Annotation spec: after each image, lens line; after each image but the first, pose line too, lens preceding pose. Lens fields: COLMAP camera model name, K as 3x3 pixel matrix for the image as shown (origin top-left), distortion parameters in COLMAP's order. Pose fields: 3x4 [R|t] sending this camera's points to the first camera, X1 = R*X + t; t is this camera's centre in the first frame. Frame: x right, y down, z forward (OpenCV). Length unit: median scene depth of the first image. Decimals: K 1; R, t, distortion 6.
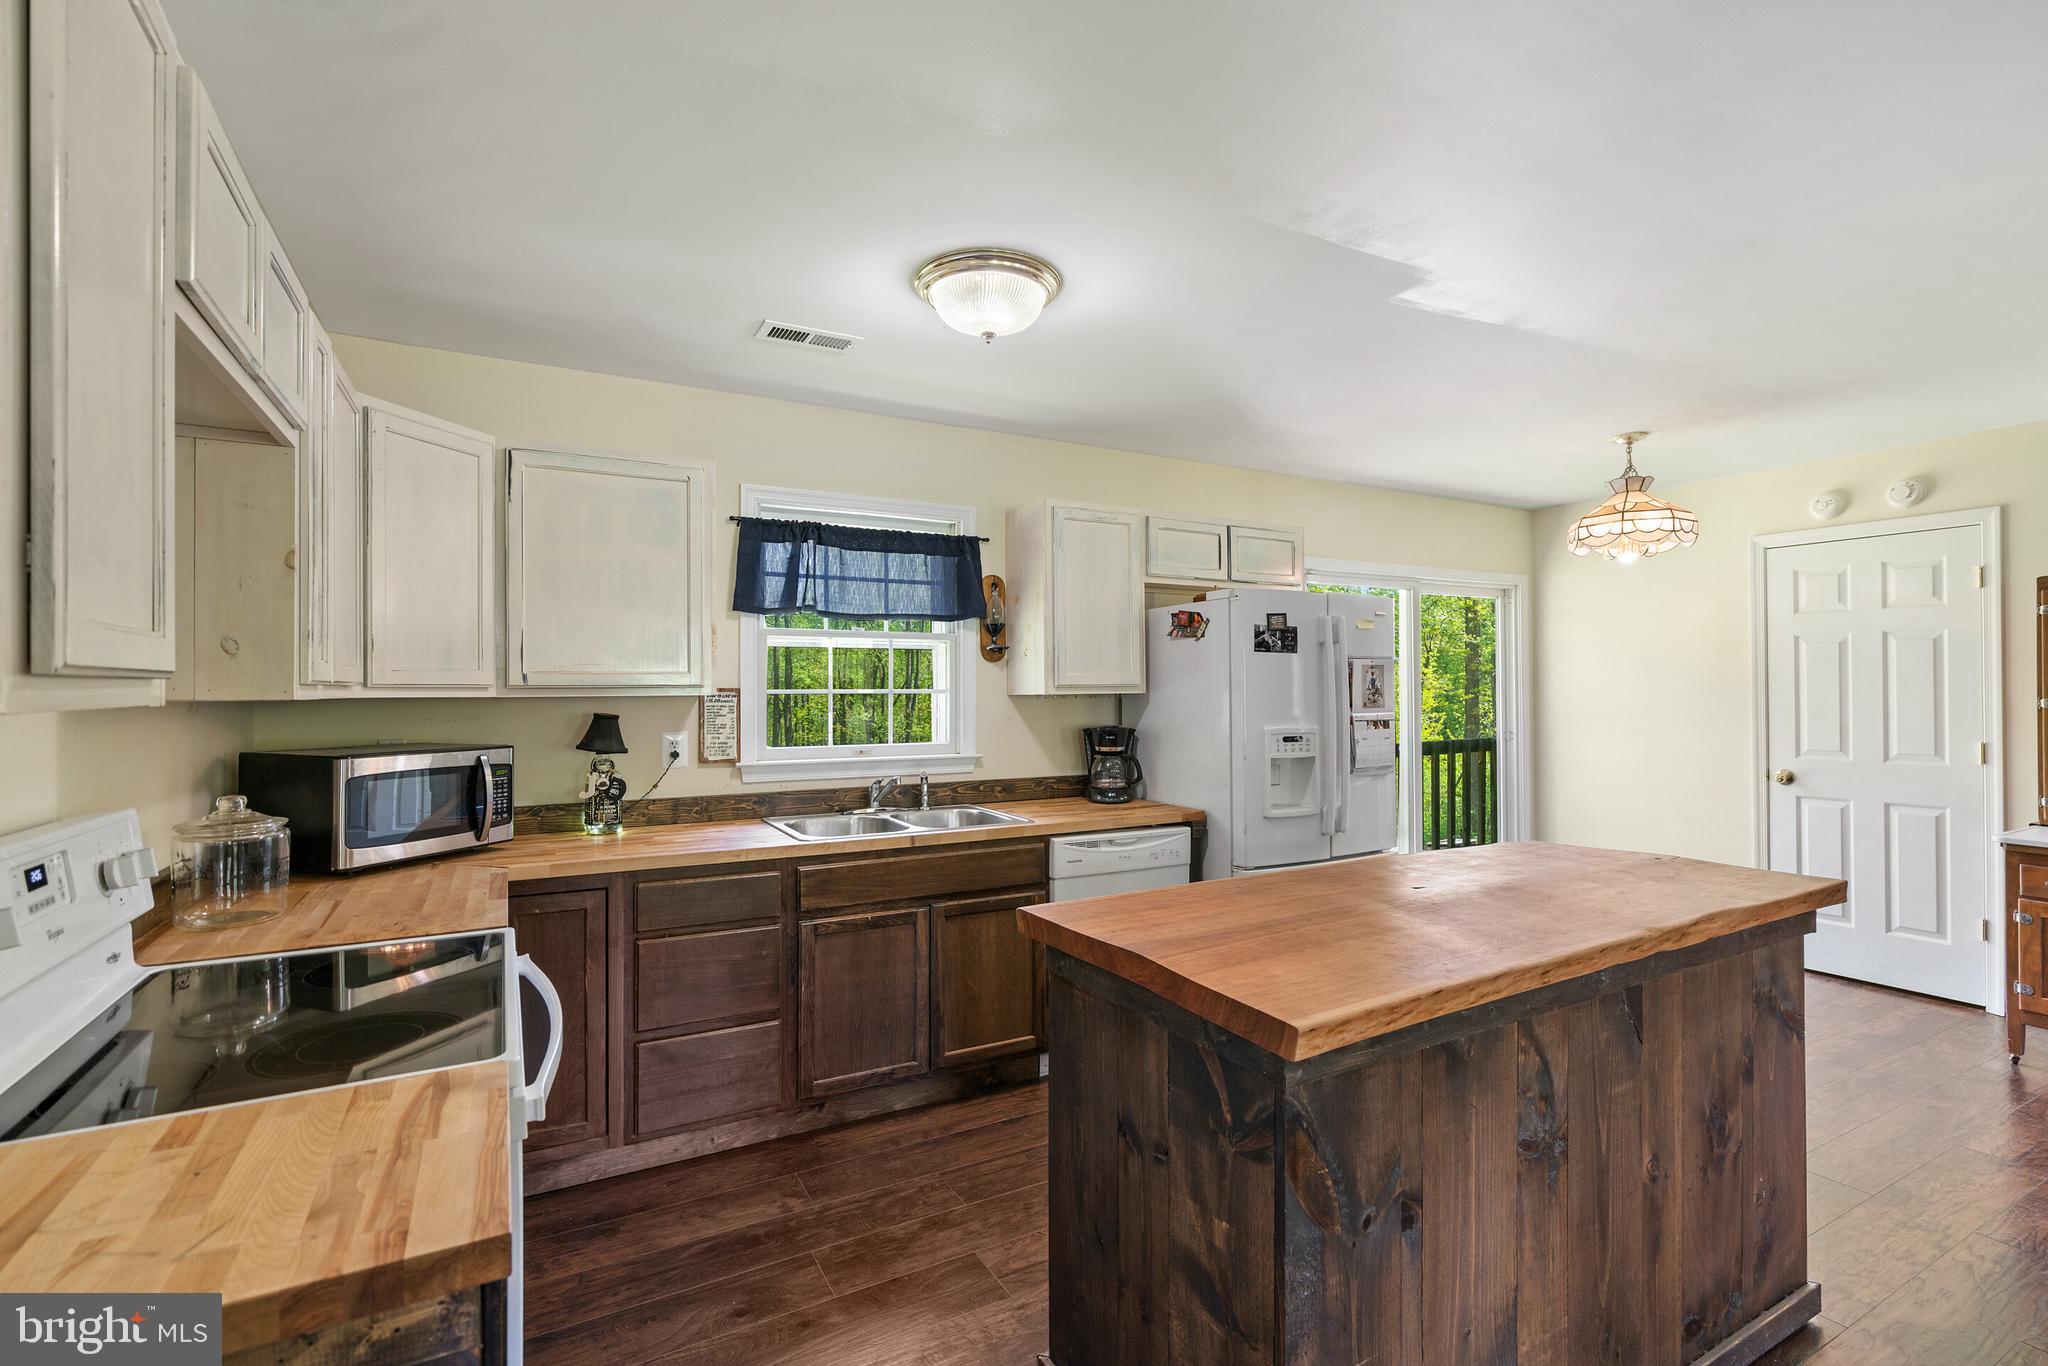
lens RADIAL K [[947.7, 0, 1029.4], [0, 947.7, 674.7], [0, 0, 1]] dist [-0.002541, 0.003195]
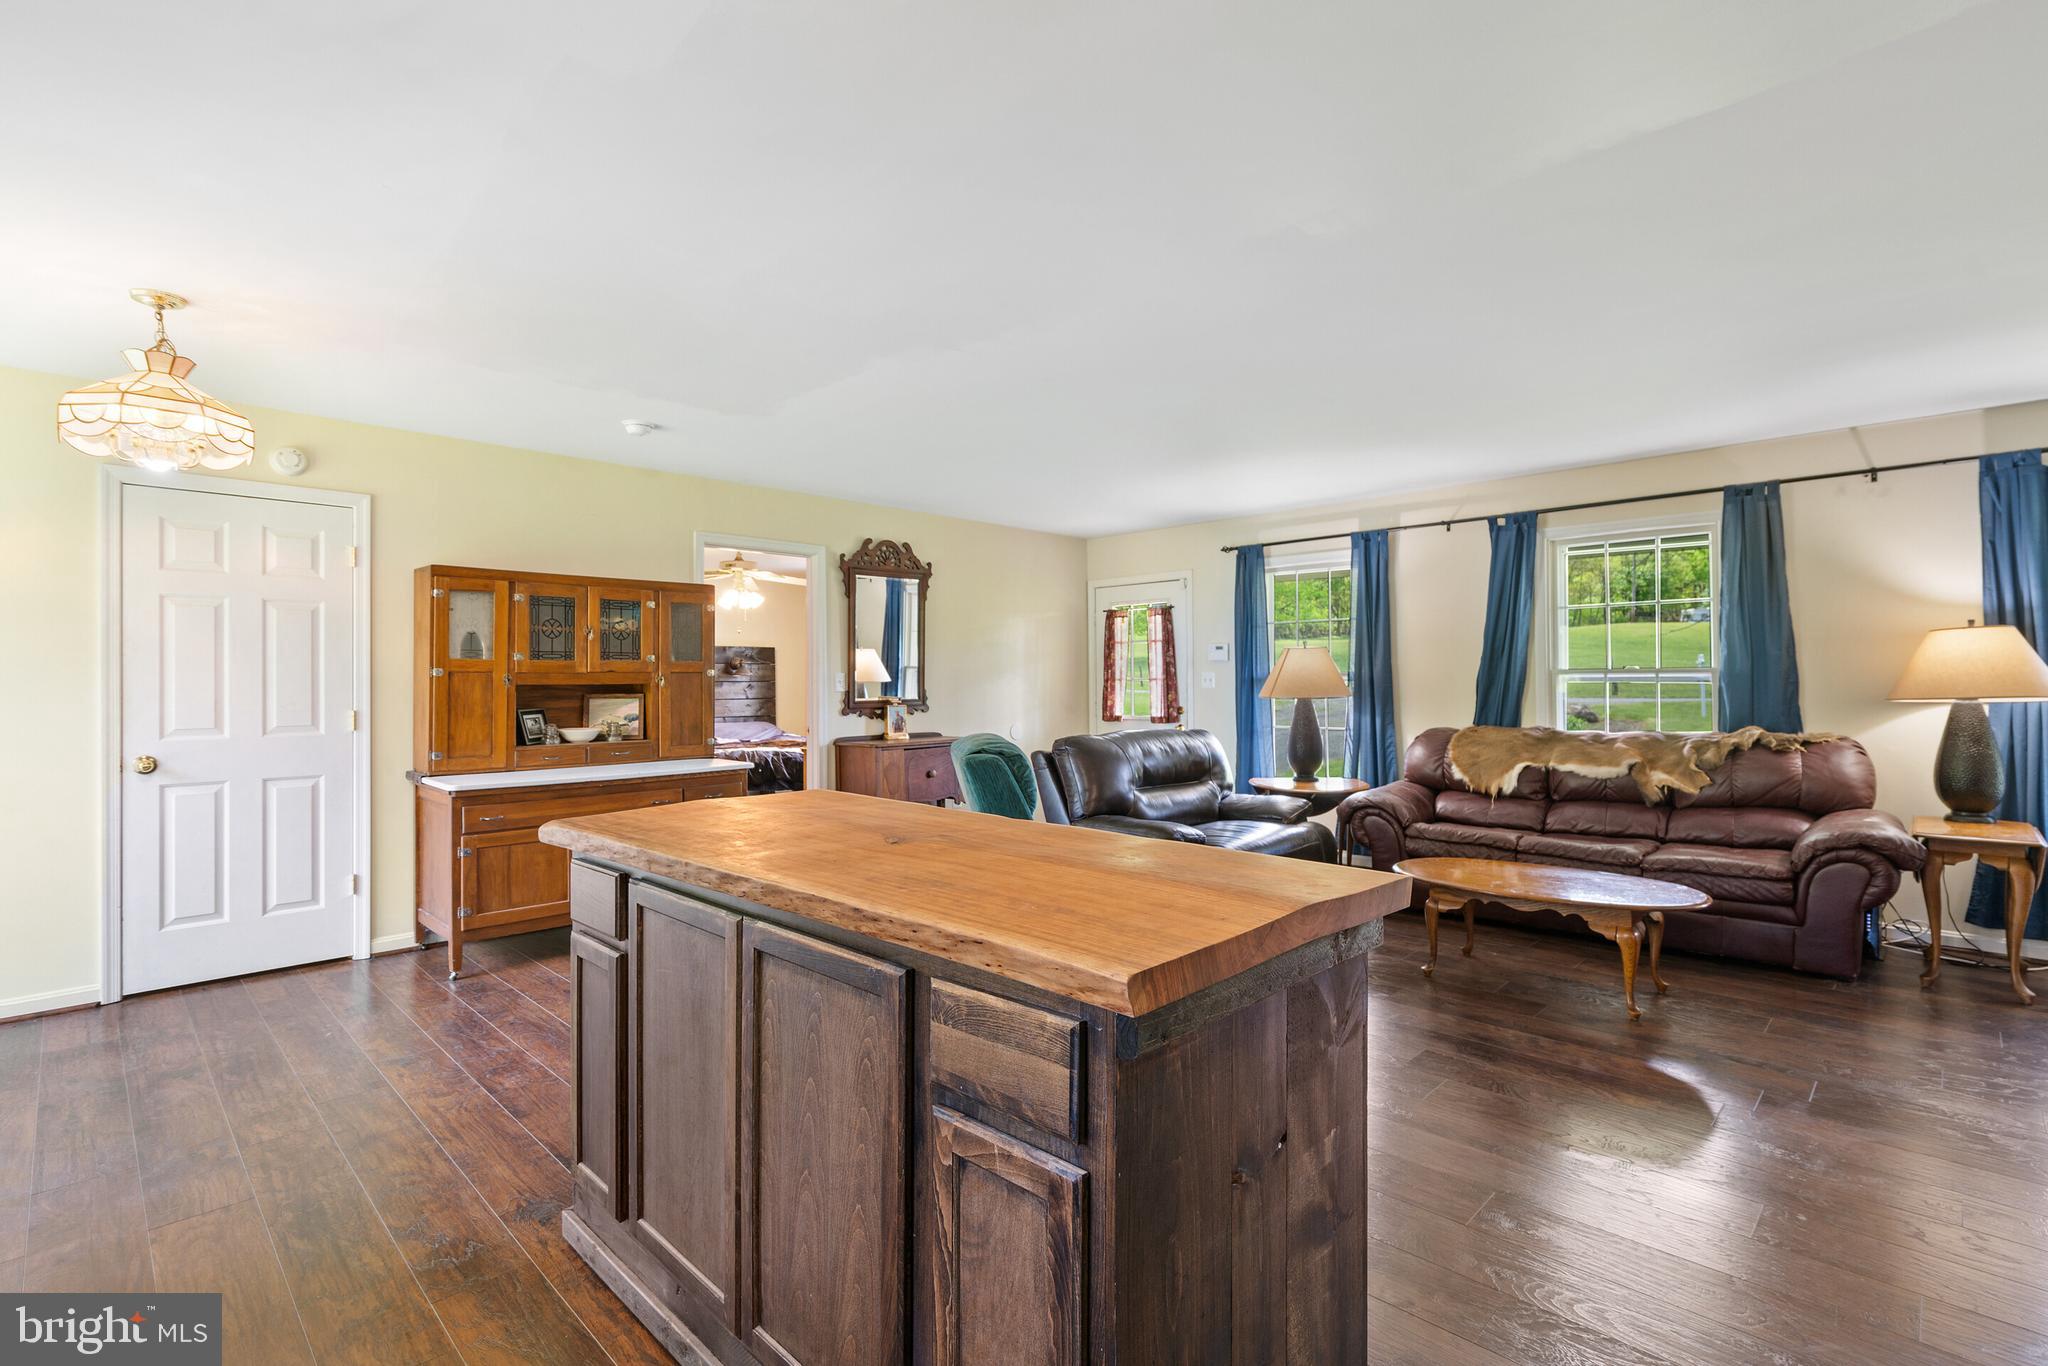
lens RADIAL K [[947.7, 0, 1021.5], [0, 947.7, 667.4], [0, 0, 1]] dist [-0.002541, 0.003195]
pose [[-0.272356, 0.018881, 0.962011, -0.285586], [-0.009991, 0.999698, -0.022449, 0.046777], [-0.962145, -0.015725, -0.272085, 0.671457]]
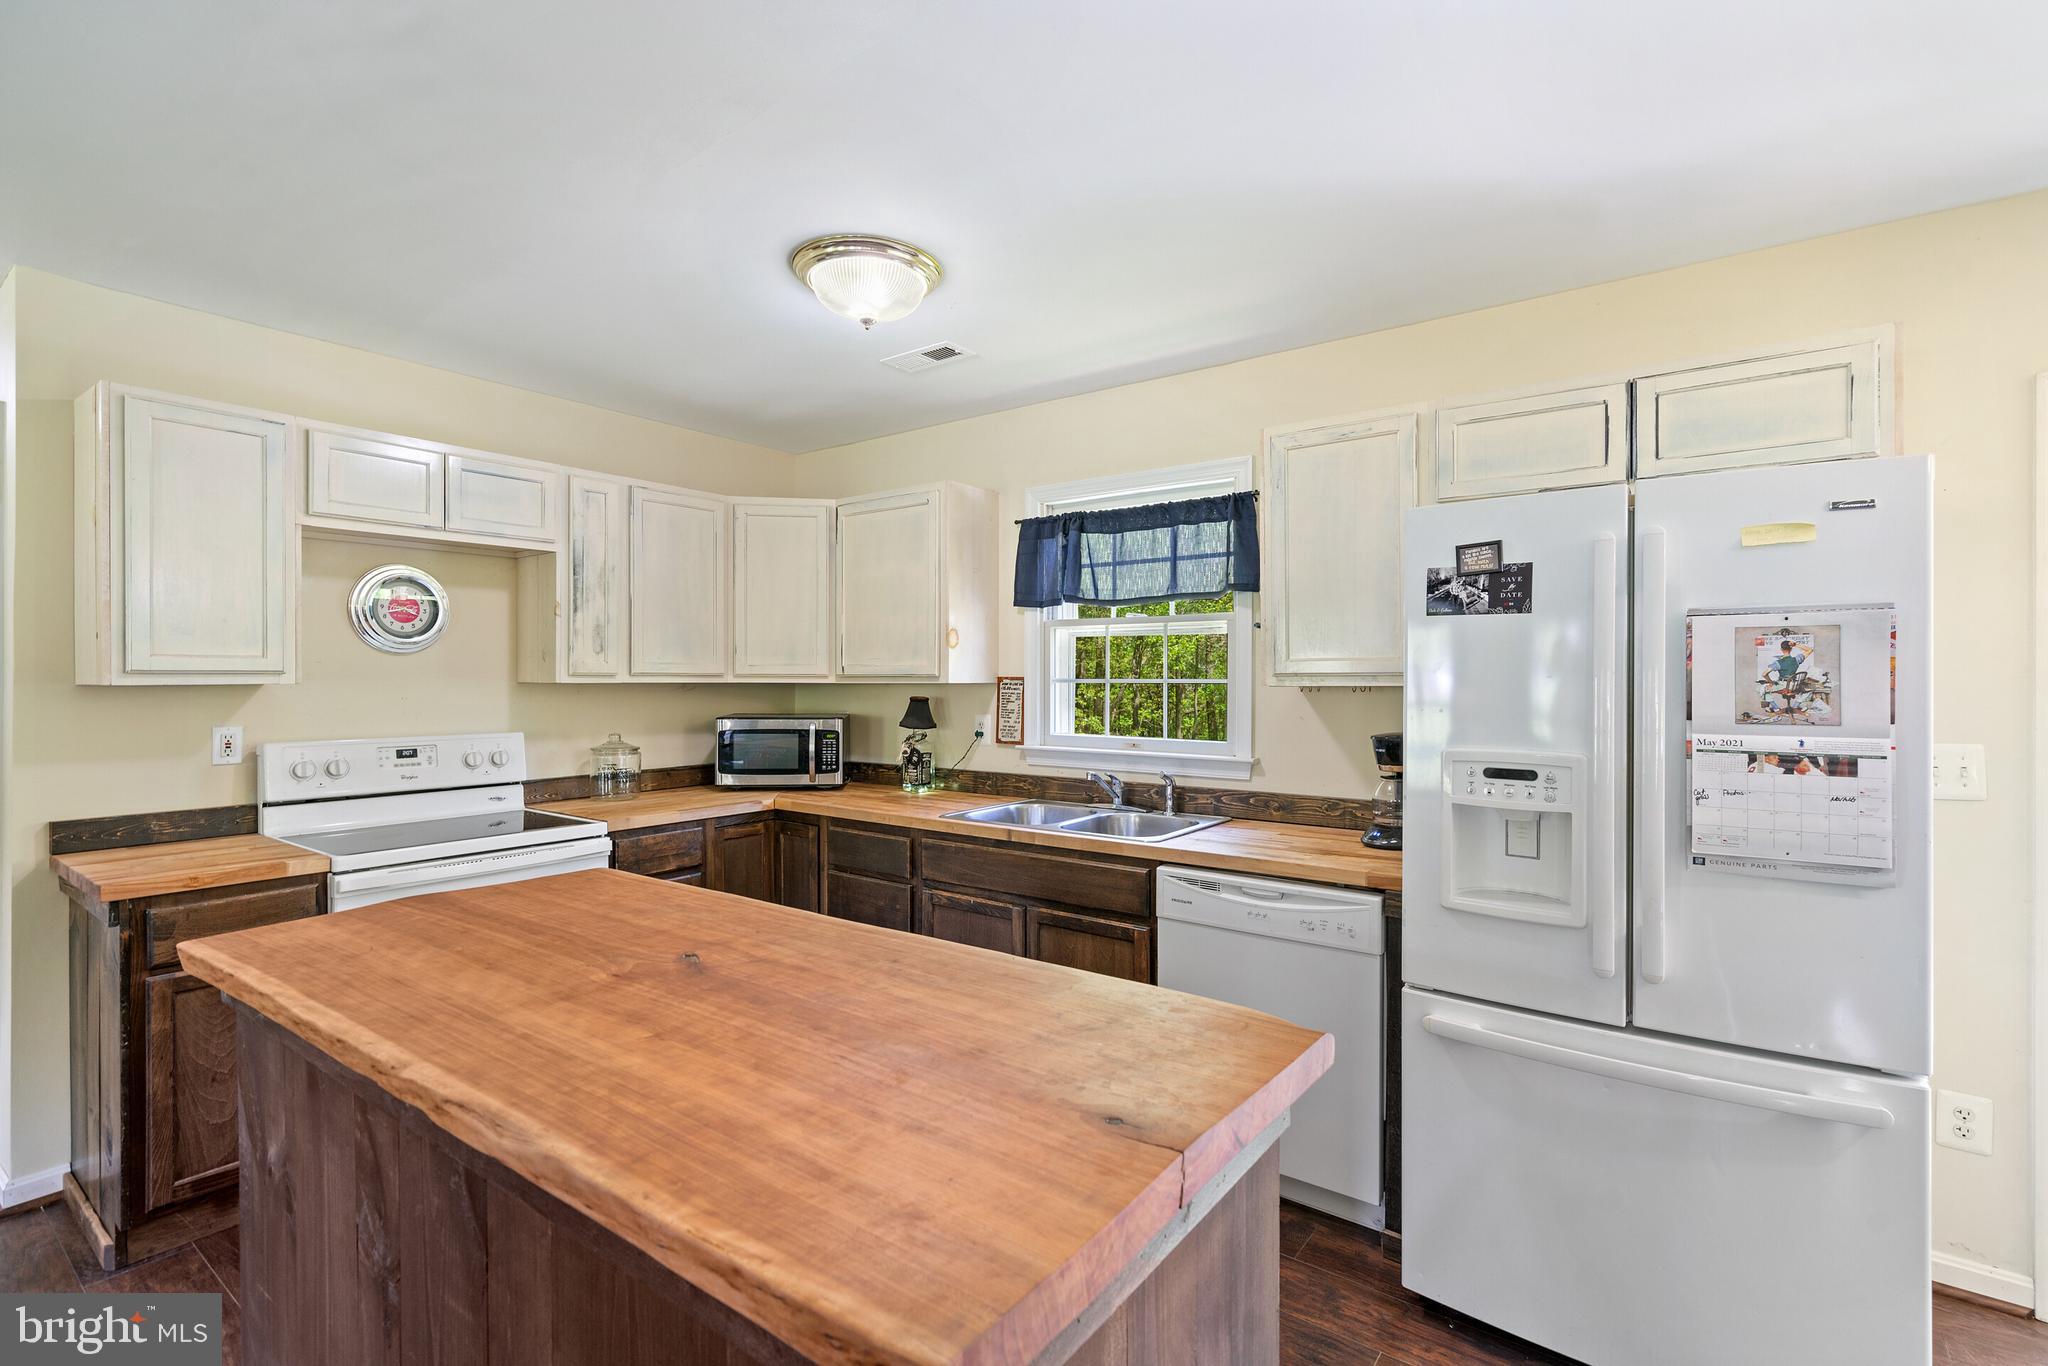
lens RADIAL K [[947.7, 0, 1007.6], [0, 947.7, 677.6], [0, 0, 1]] dist [-0.002541, 0.003195]
pose [[0.396935, 0.002690, -0.917843, 0.687829], [0.011627, 0.999901, 0.007959, 0.006172], [0.917773, -0.013831, 0.396865, 0.552340]]
